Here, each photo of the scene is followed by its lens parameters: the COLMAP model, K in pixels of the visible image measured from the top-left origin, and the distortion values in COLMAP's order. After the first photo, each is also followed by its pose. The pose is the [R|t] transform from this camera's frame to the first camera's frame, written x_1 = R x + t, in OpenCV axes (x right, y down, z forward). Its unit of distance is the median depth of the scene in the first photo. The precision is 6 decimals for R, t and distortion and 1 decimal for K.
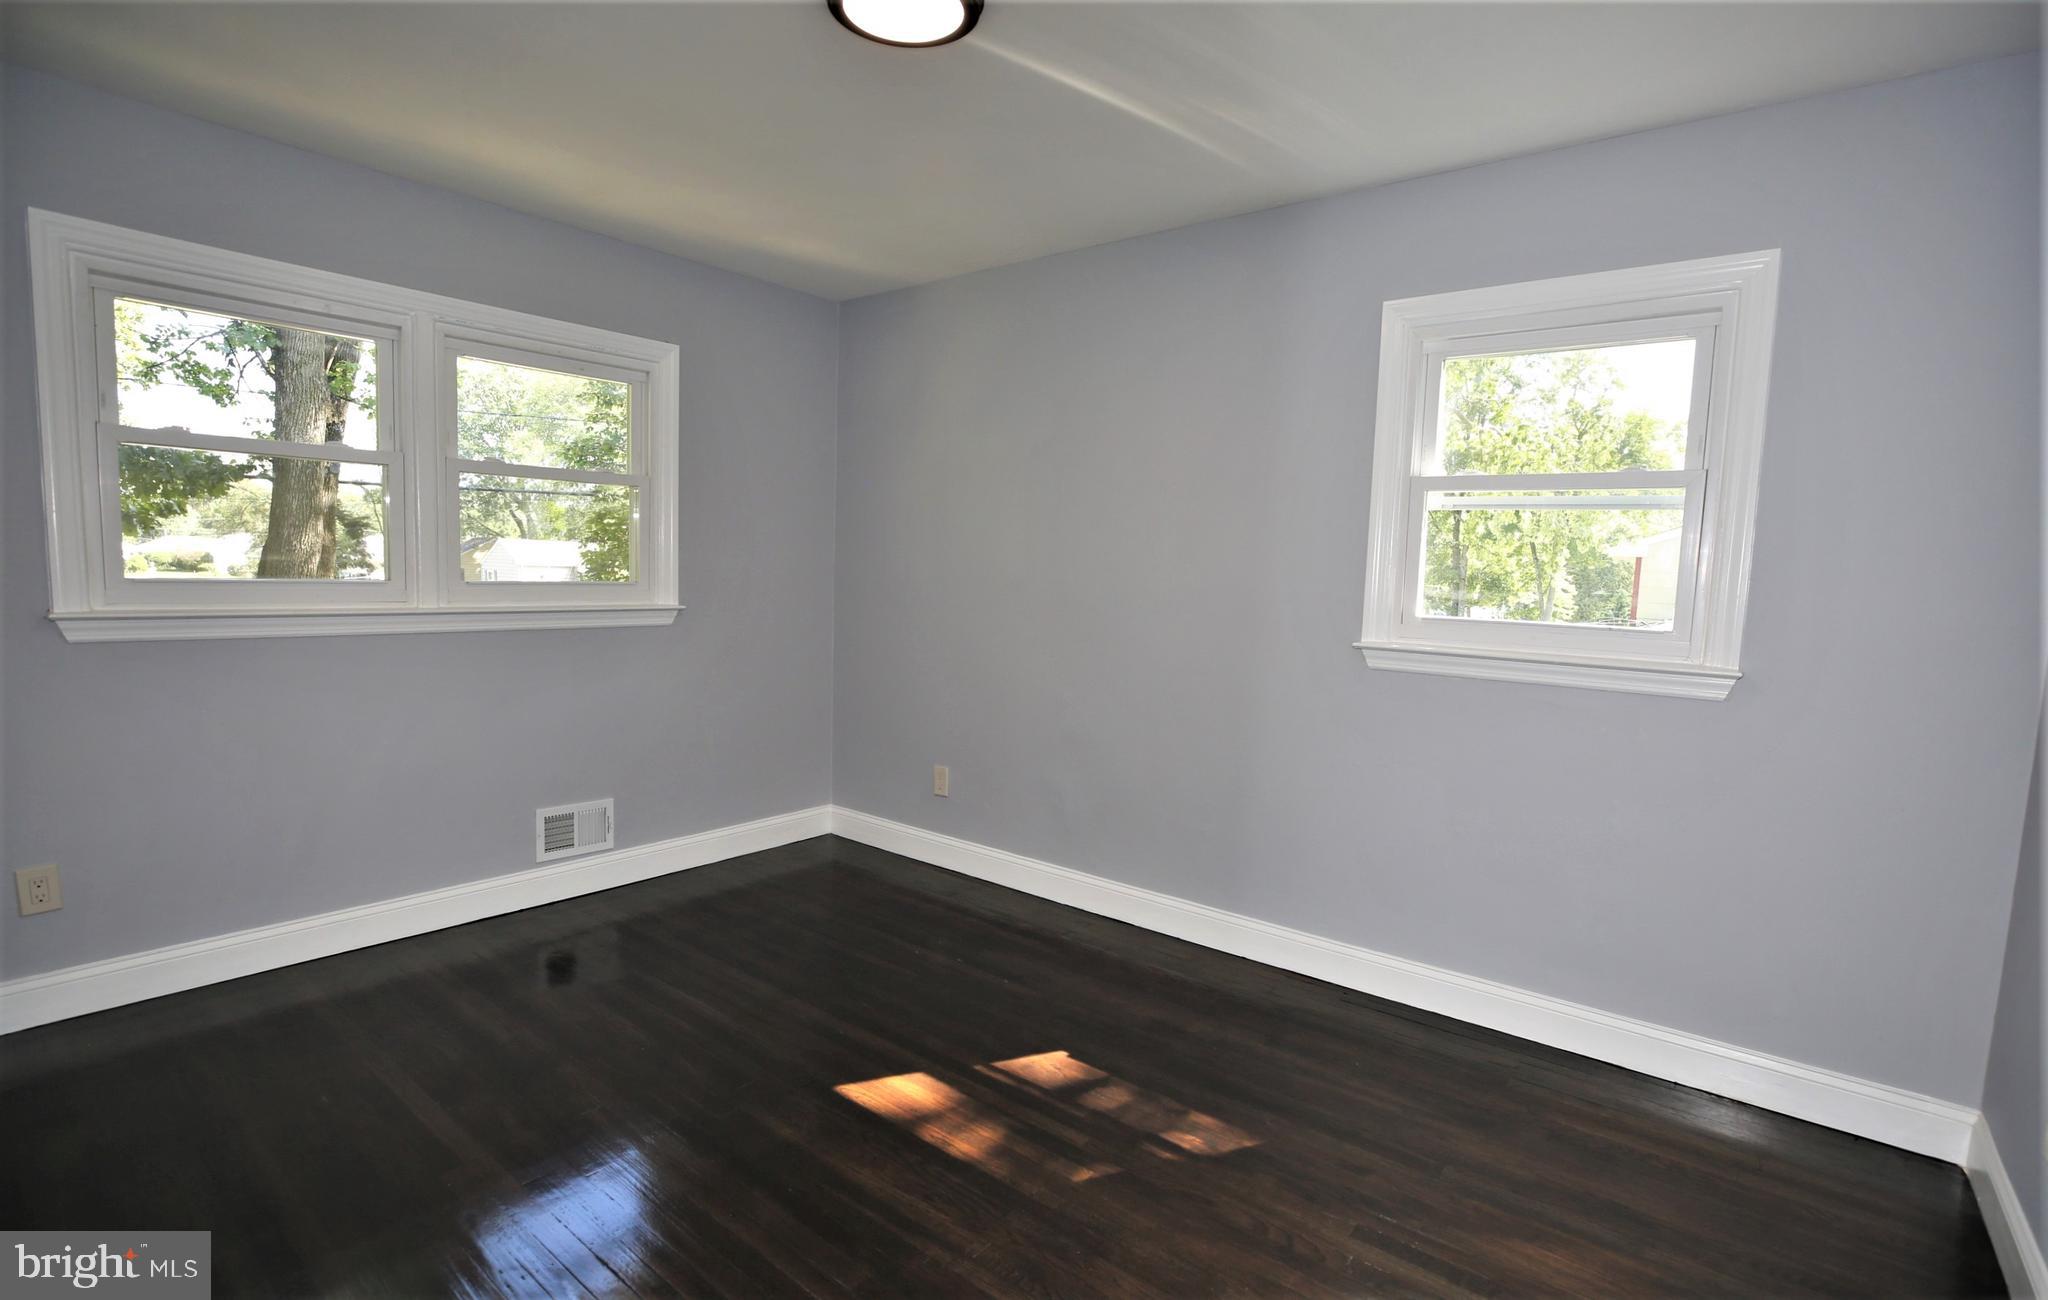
lens RADIAL K [[983.1, 0, 1024.0], [0, 983.1, 650.0], [0, 0, 1]] dist [0.000994, 0.000010]
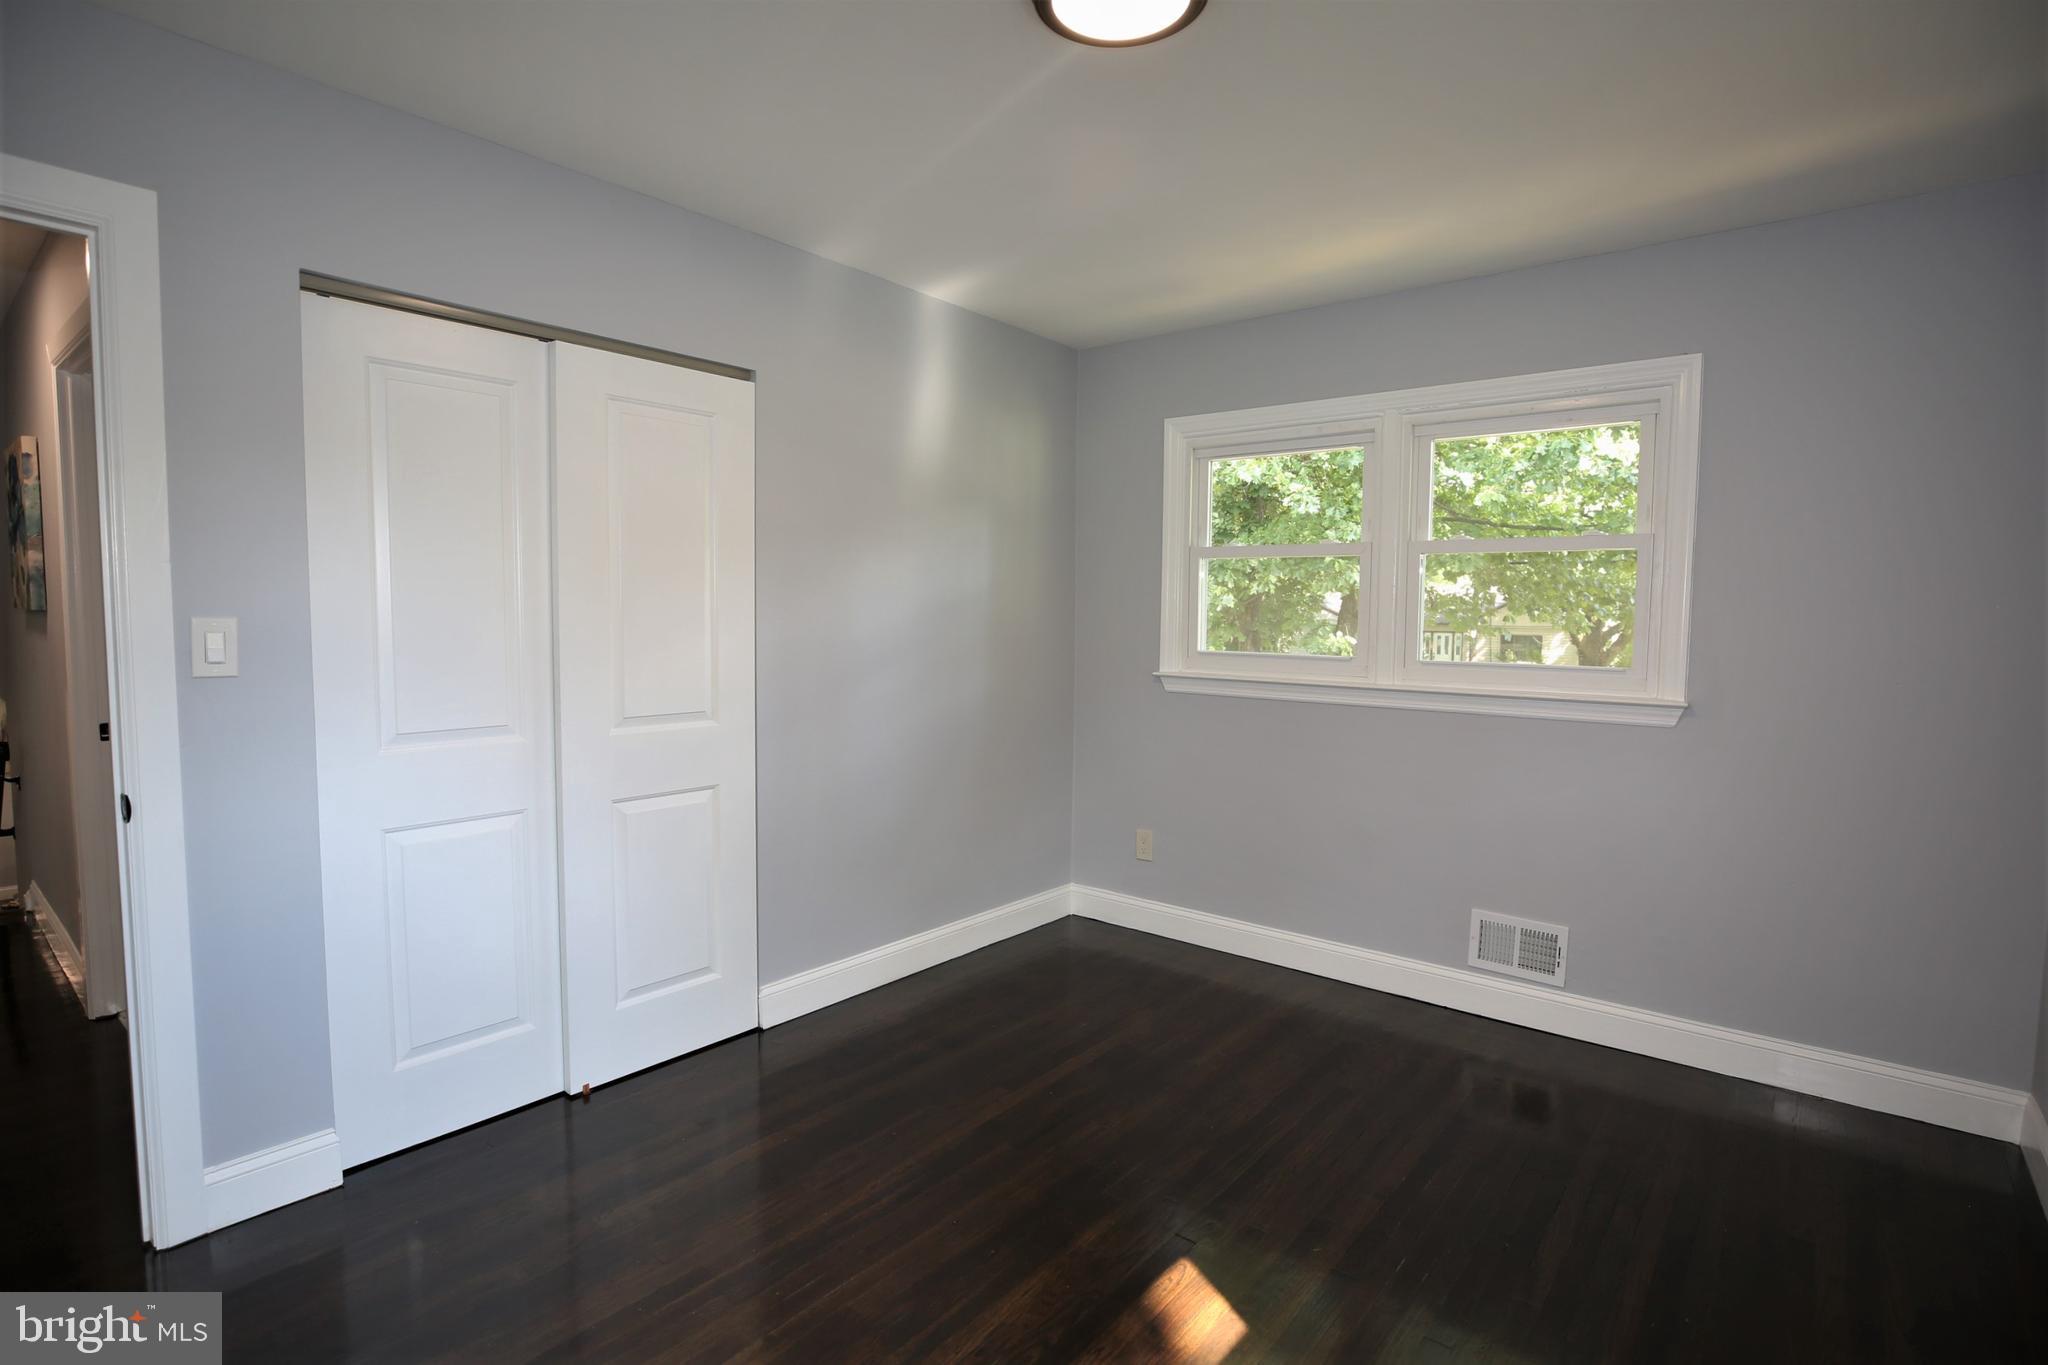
lens RADIAL K [[984.5, 0, 1024.0], [0, 984.5, 682.5], [0, 0, 1]] dist [-0.047319, 0.012953]
pose [[0.003790, 0.028504, -0.999586, 0.418013], [-0.102925, 0.994296, 0.027963, -0.031525], [0.994682, 0.102776, 0.006702, 0.557078]]
